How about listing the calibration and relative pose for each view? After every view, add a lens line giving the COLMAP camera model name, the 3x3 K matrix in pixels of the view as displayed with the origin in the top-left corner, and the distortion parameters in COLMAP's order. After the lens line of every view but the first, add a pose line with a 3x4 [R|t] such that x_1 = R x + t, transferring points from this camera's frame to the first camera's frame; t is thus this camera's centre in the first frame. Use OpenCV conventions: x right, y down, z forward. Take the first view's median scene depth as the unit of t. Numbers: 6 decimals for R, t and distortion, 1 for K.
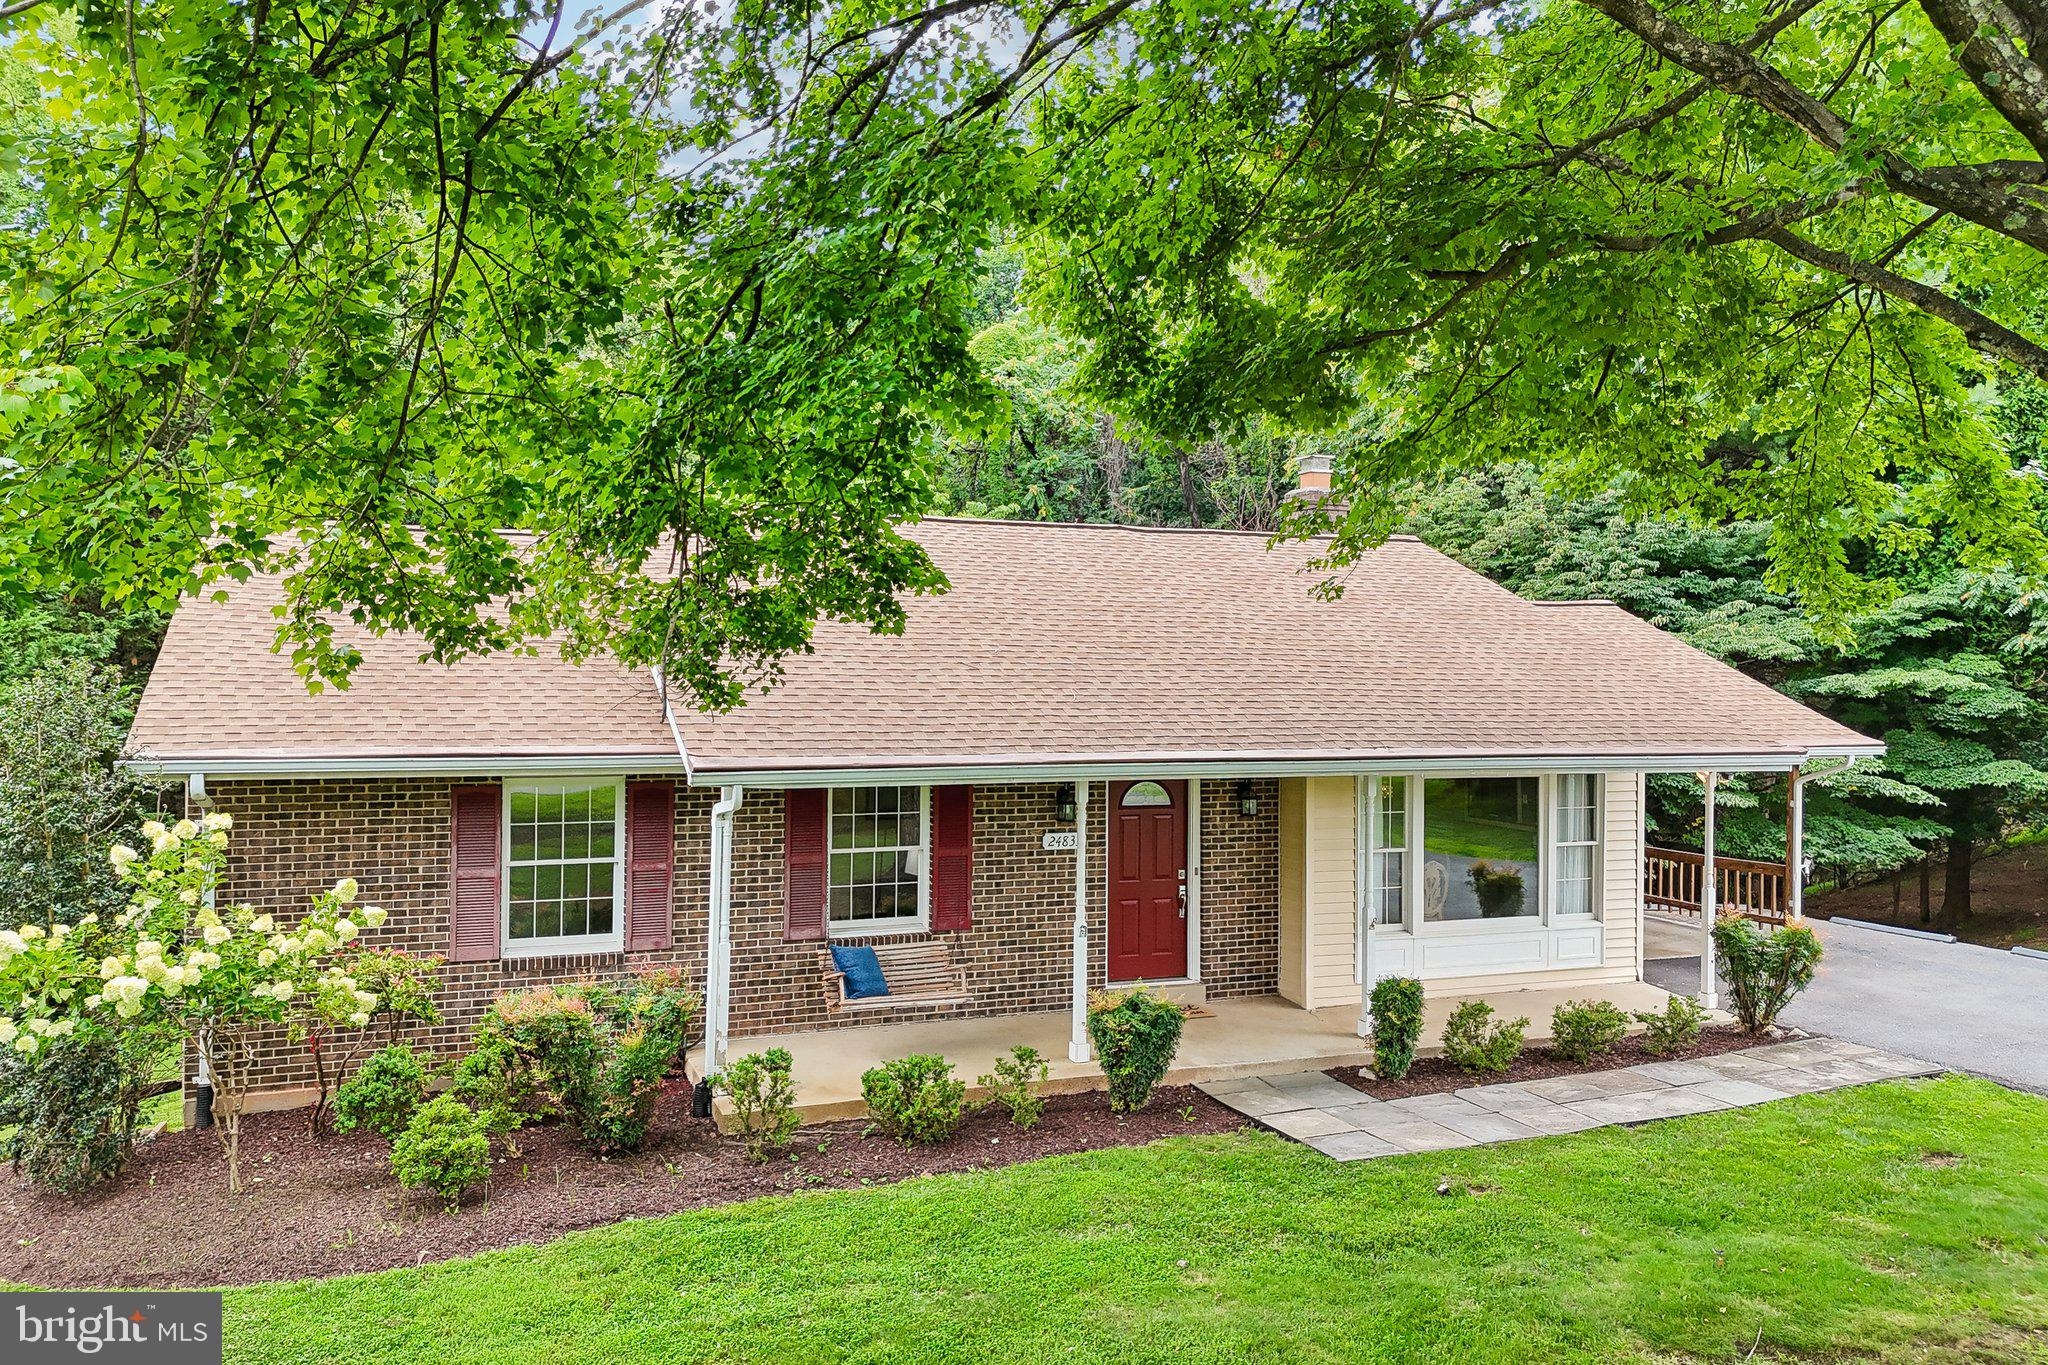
lens RADIAL K [[1498.3, 0, 1016.0], [0, 1498.3, 684.4], [0, 0, 1]] dist [0.101136, -0.131642]
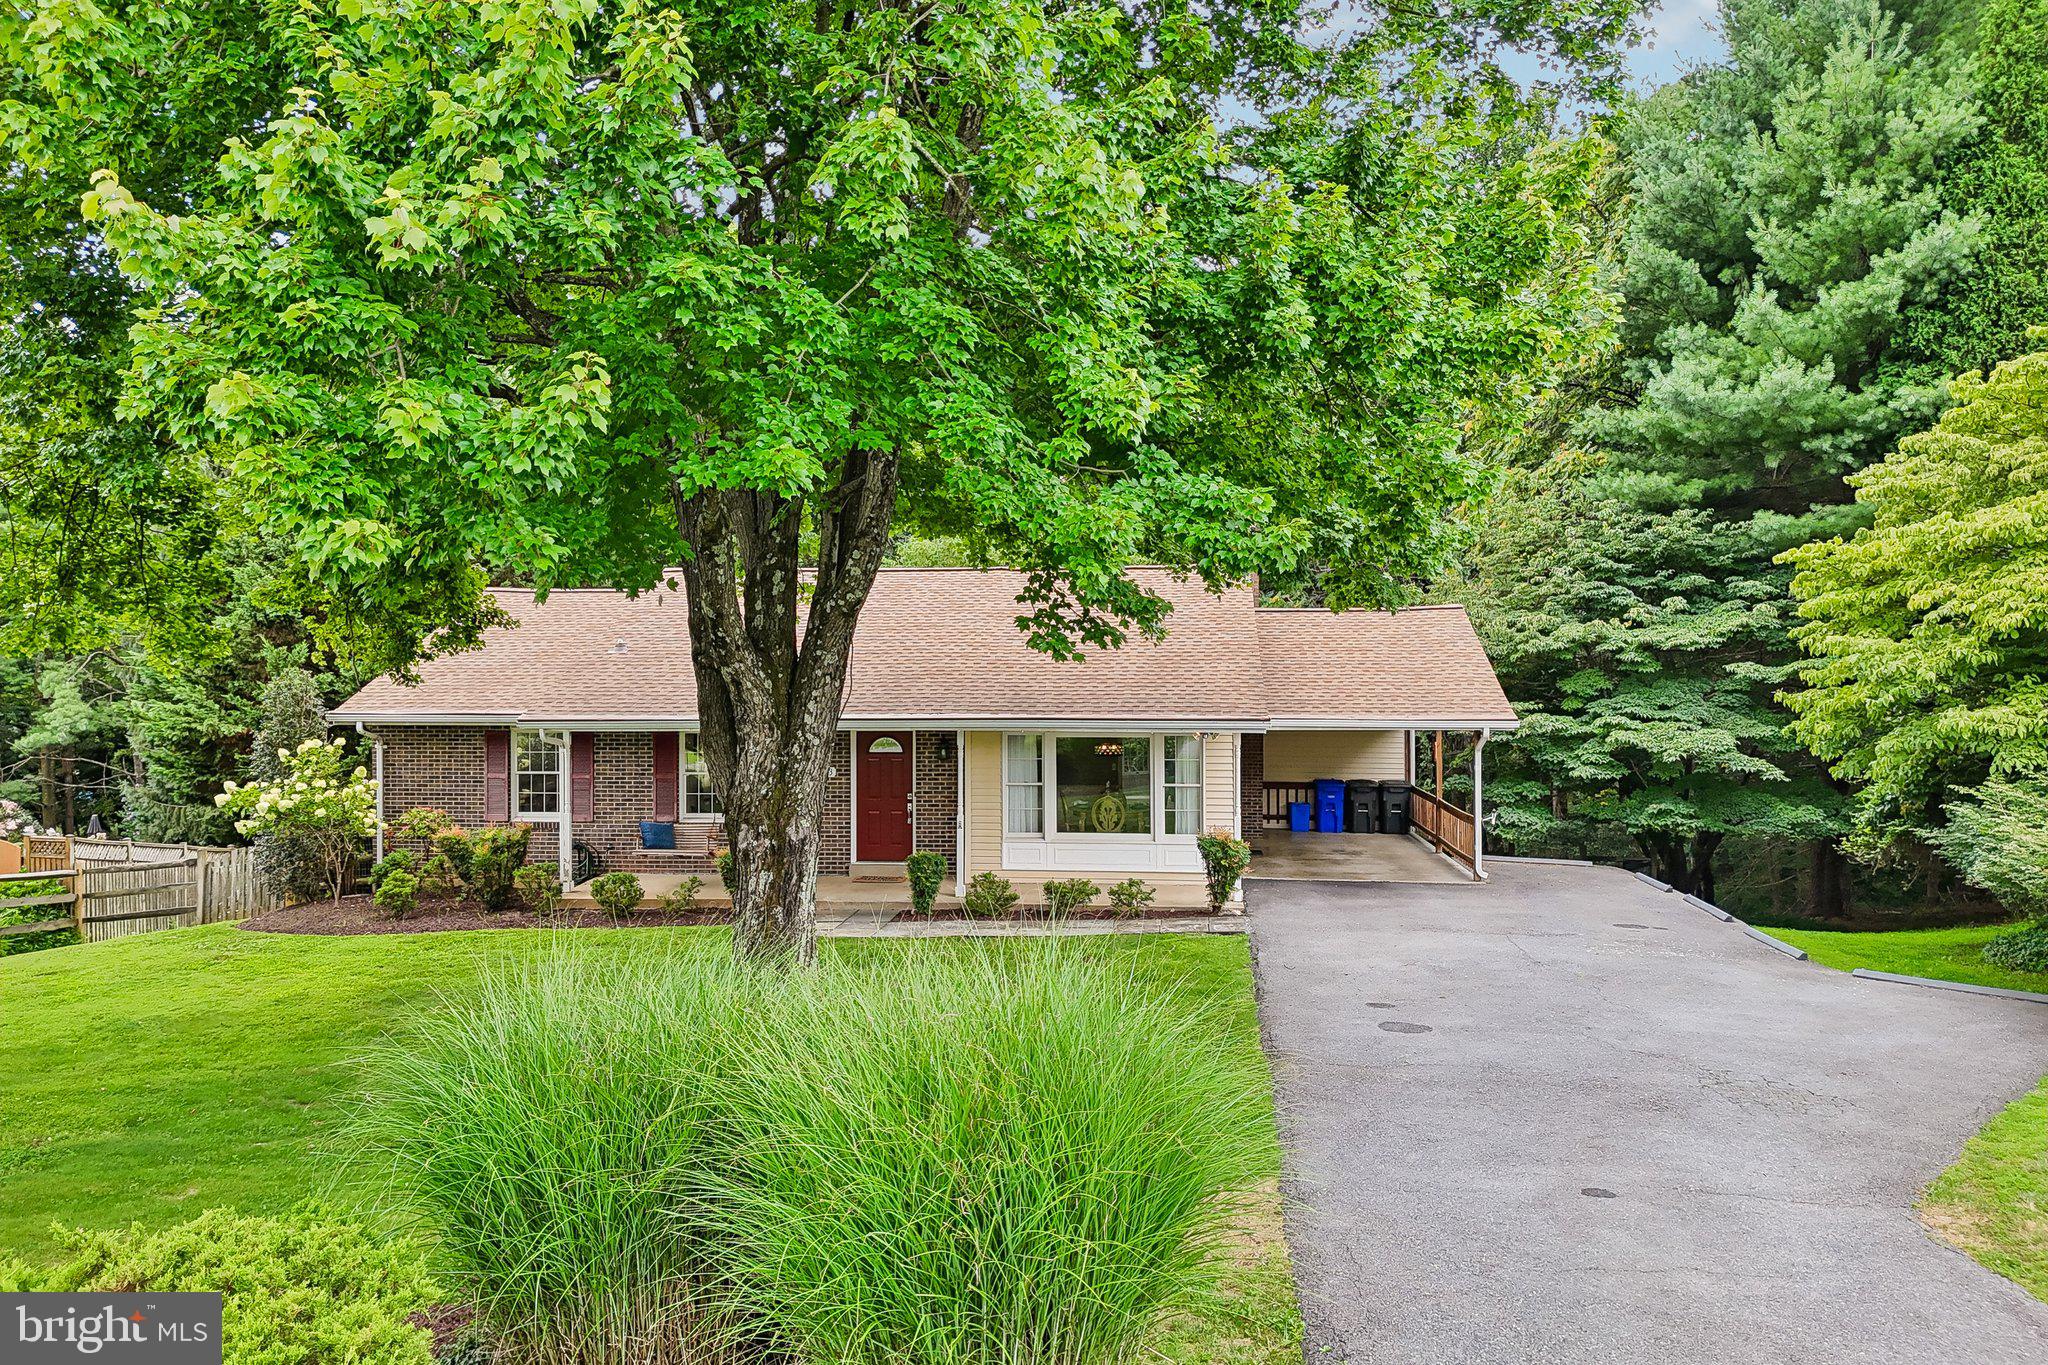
lens RADIAL K [[1498.3, 0, 1016.0], [0, 1498.3, 684.4], [0, 0, 1]] dist [0.101136, -0.131642]
pose [[0.881462, -0.008841, -0.472172, 1.006599], [0.010231, 0.999948, 0.000376, 0.013729], [0.472144, -0.005162, 0.881506, -0.336696]]
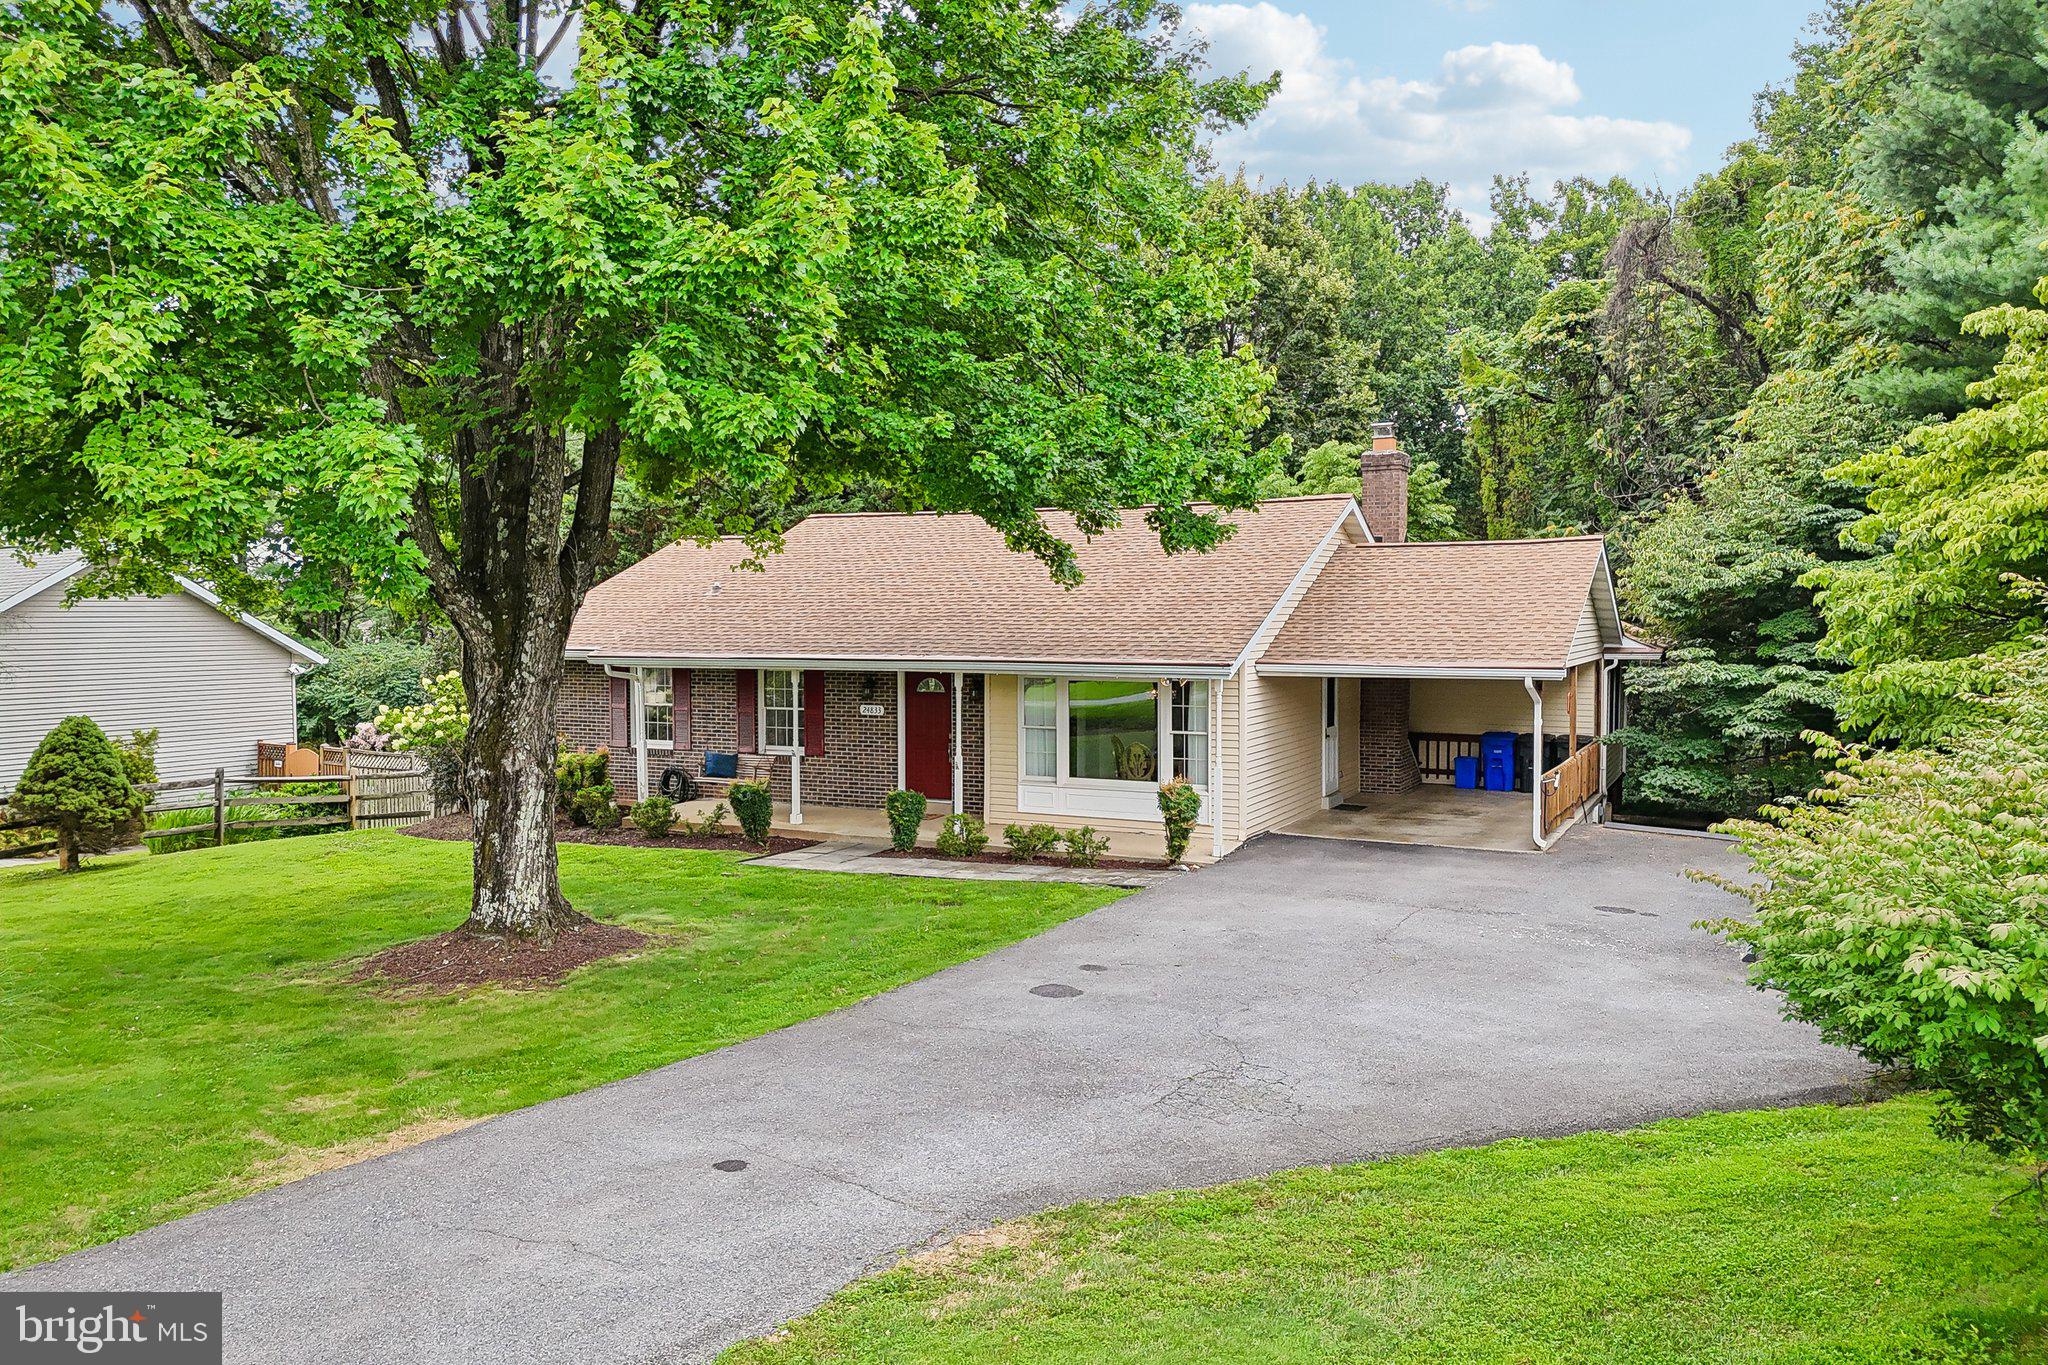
lens RADIAL K [[1498.3, 0, 1016.0], [0, 1498.3, 684.4], [0, 0, 1]] dist [0.101136, -0.131642]
pose [[0.663460, 0.024715, -0.747804, 1.423285], [0.006008, 0.999246, 0.038356, 0.015382], [0.748188, -0.029941, 0.662811, 0.015655]]
